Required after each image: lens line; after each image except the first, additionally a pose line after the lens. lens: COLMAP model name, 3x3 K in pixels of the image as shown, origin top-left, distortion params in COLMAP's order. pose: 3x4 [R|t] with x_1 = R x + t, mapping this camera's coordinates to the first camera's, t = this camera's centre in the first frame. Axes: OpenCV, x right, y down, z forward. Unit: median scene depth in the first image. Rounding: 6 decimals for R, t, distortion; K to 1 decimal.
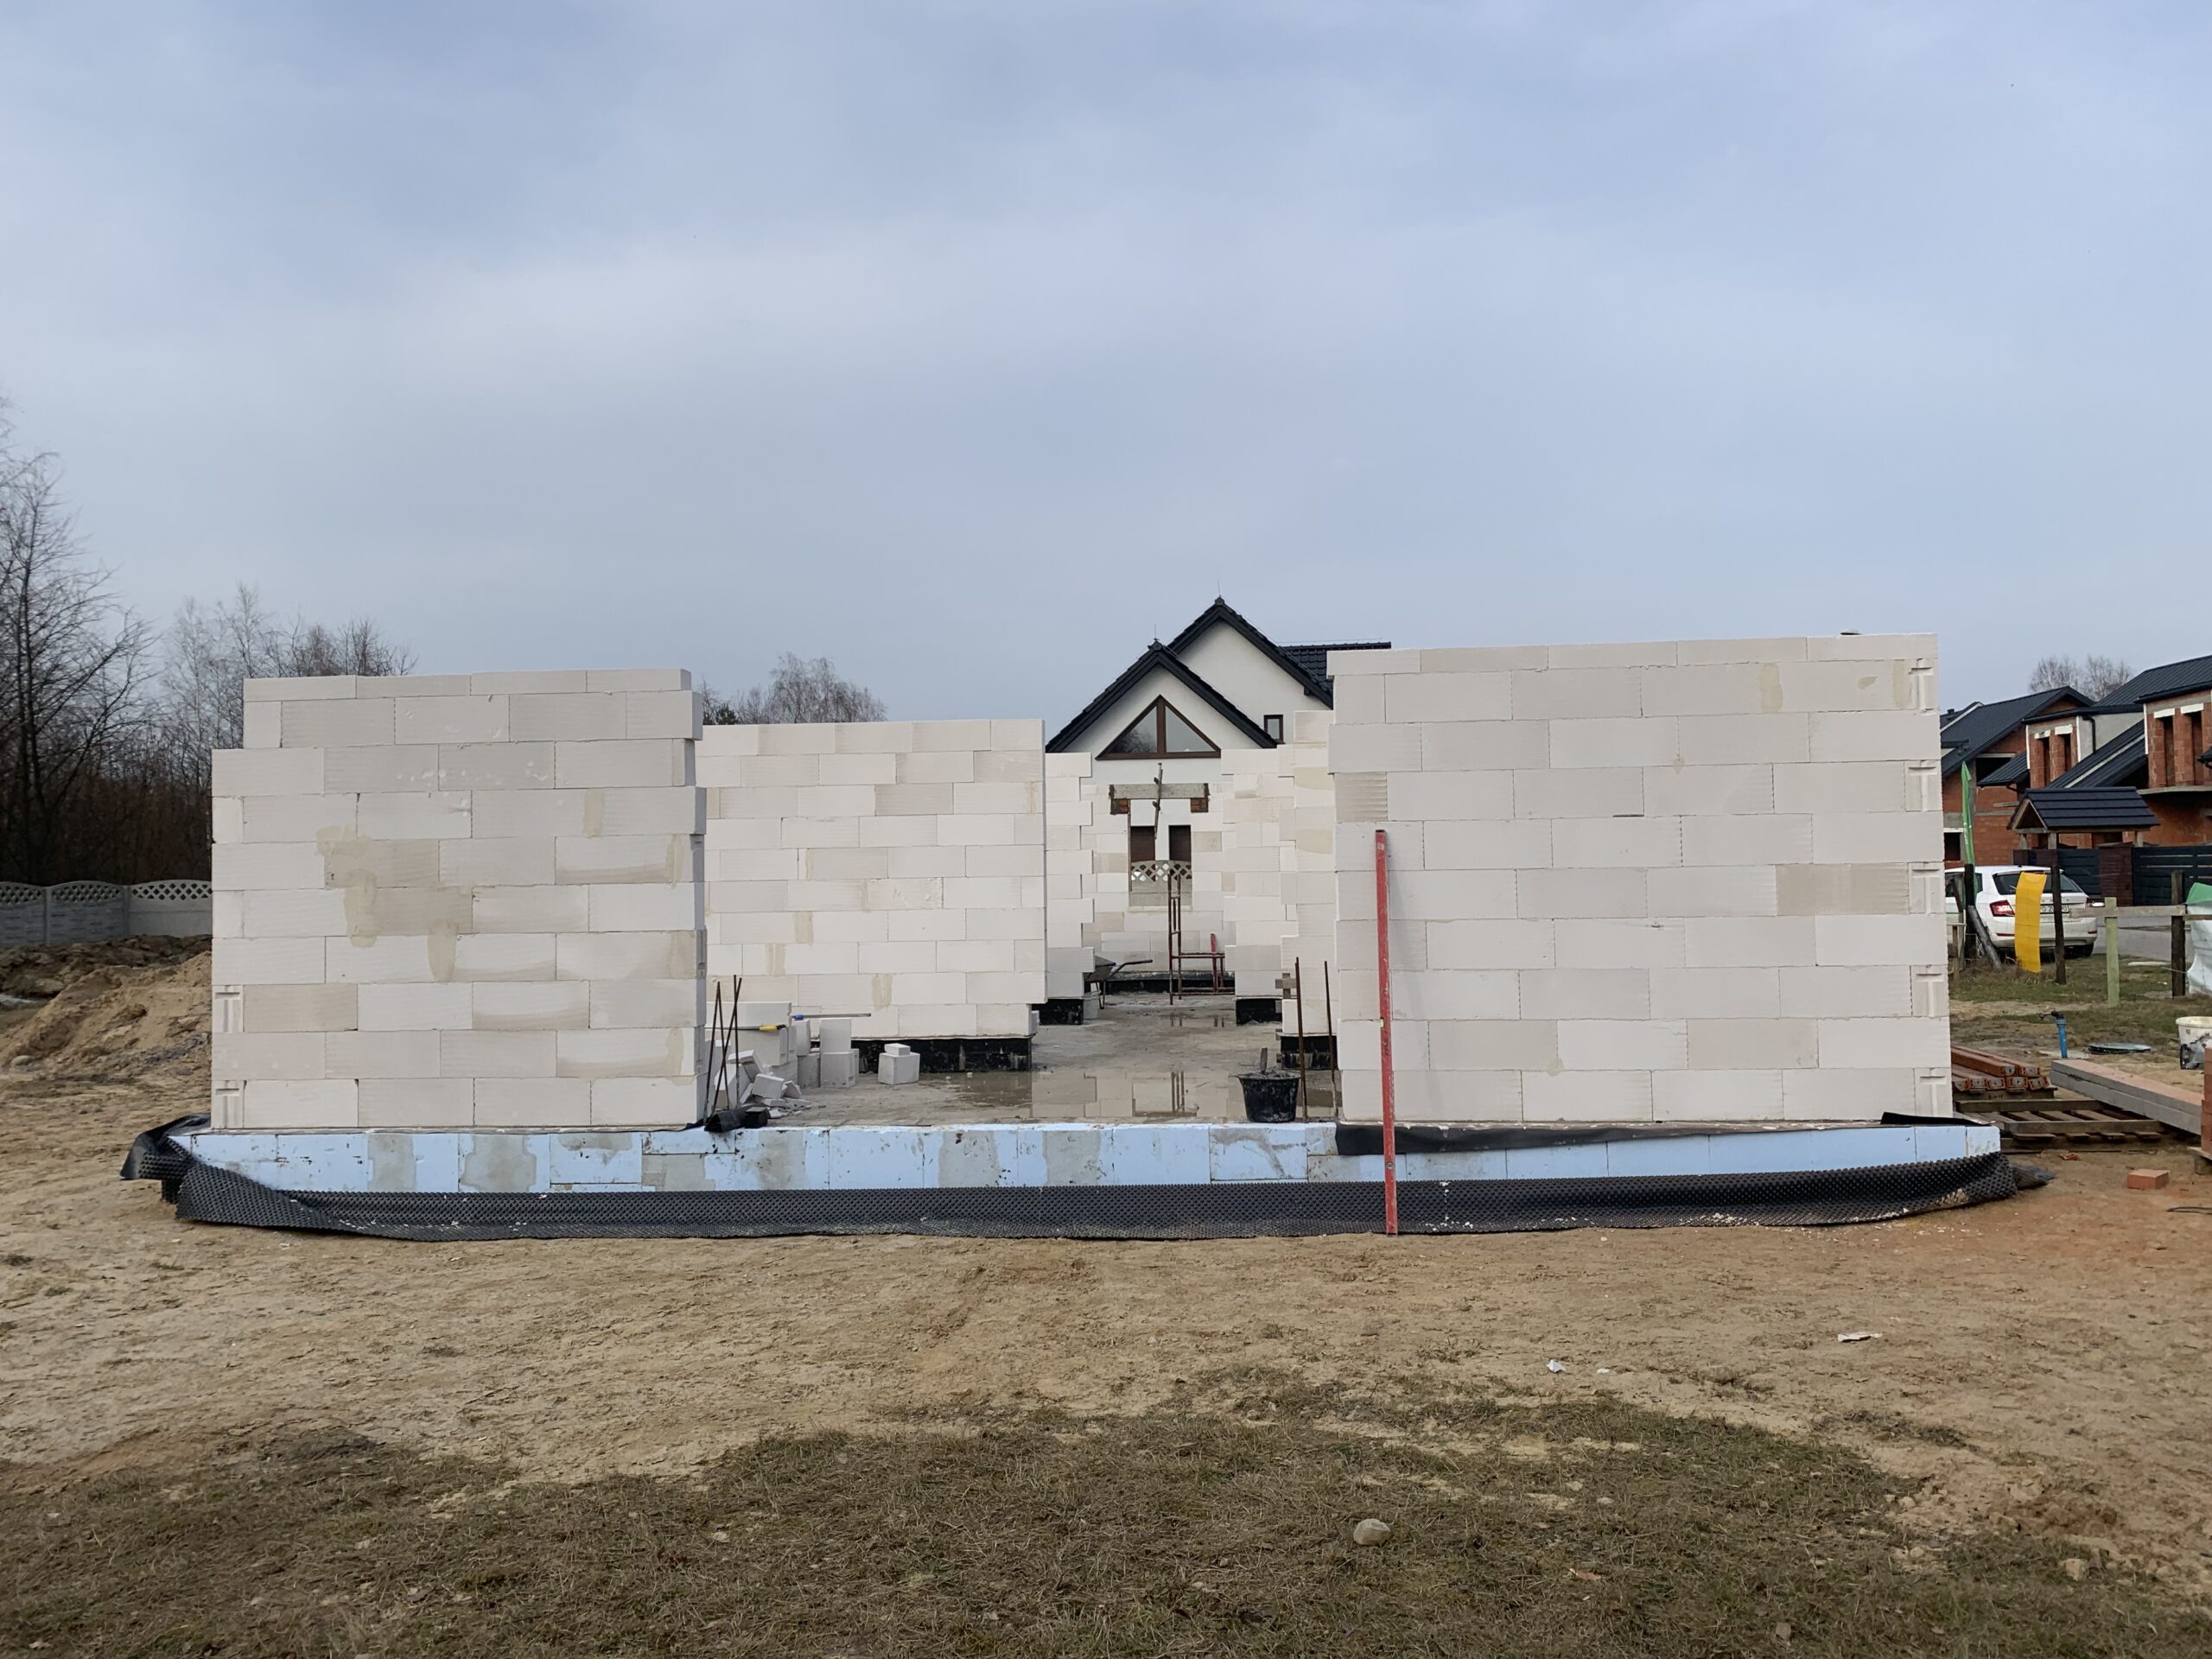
lens RADIAL K [[1678.0, 0, 1106.0], [0, 1678.0, 829.5], [0, 0, 1]] dist [-0.005003, -0.002637]
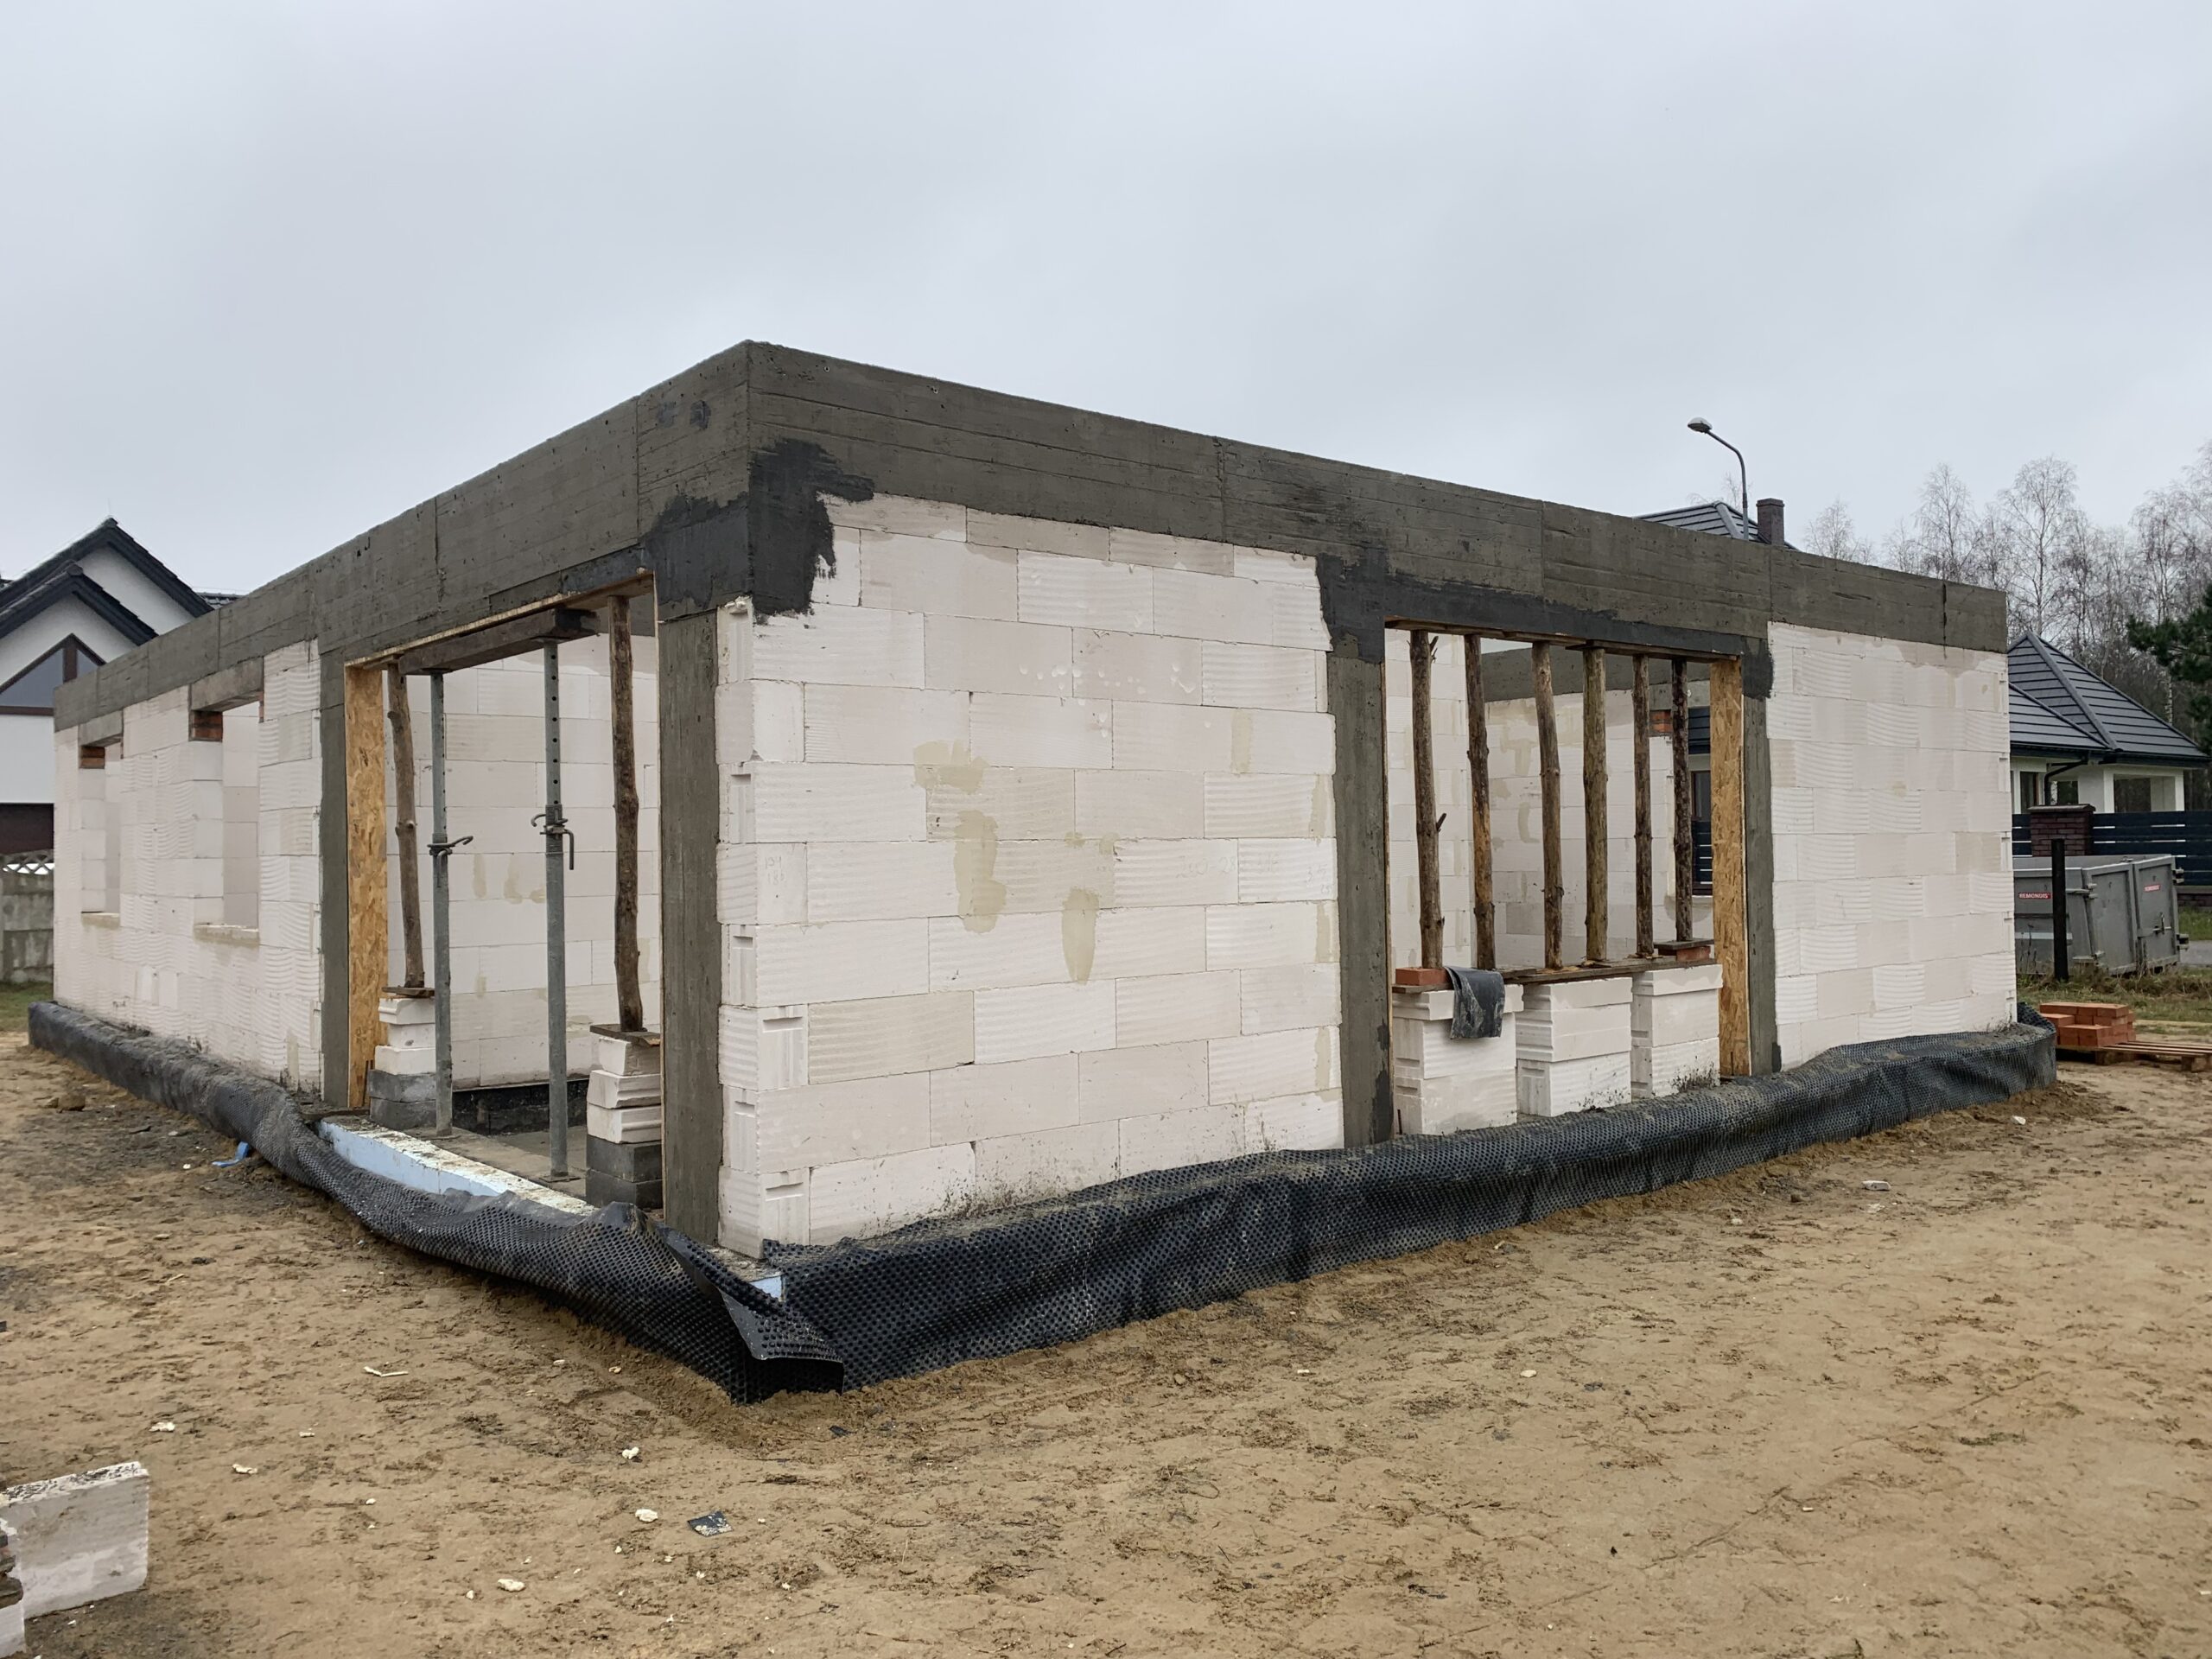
lens RADIAL K [[1678.0, 0, 1106.0], [0, 1678.0, 829.5], [0, 0, 1]] dist [-0.005003, -0.002637]
pose [[0.725214, 0.016225, 0.688332, -0.846183], [-0.018423, 0.999822, -0.004157, 0.032309], [-0.688277, -0.009667, 0.725384, 0.504421]]
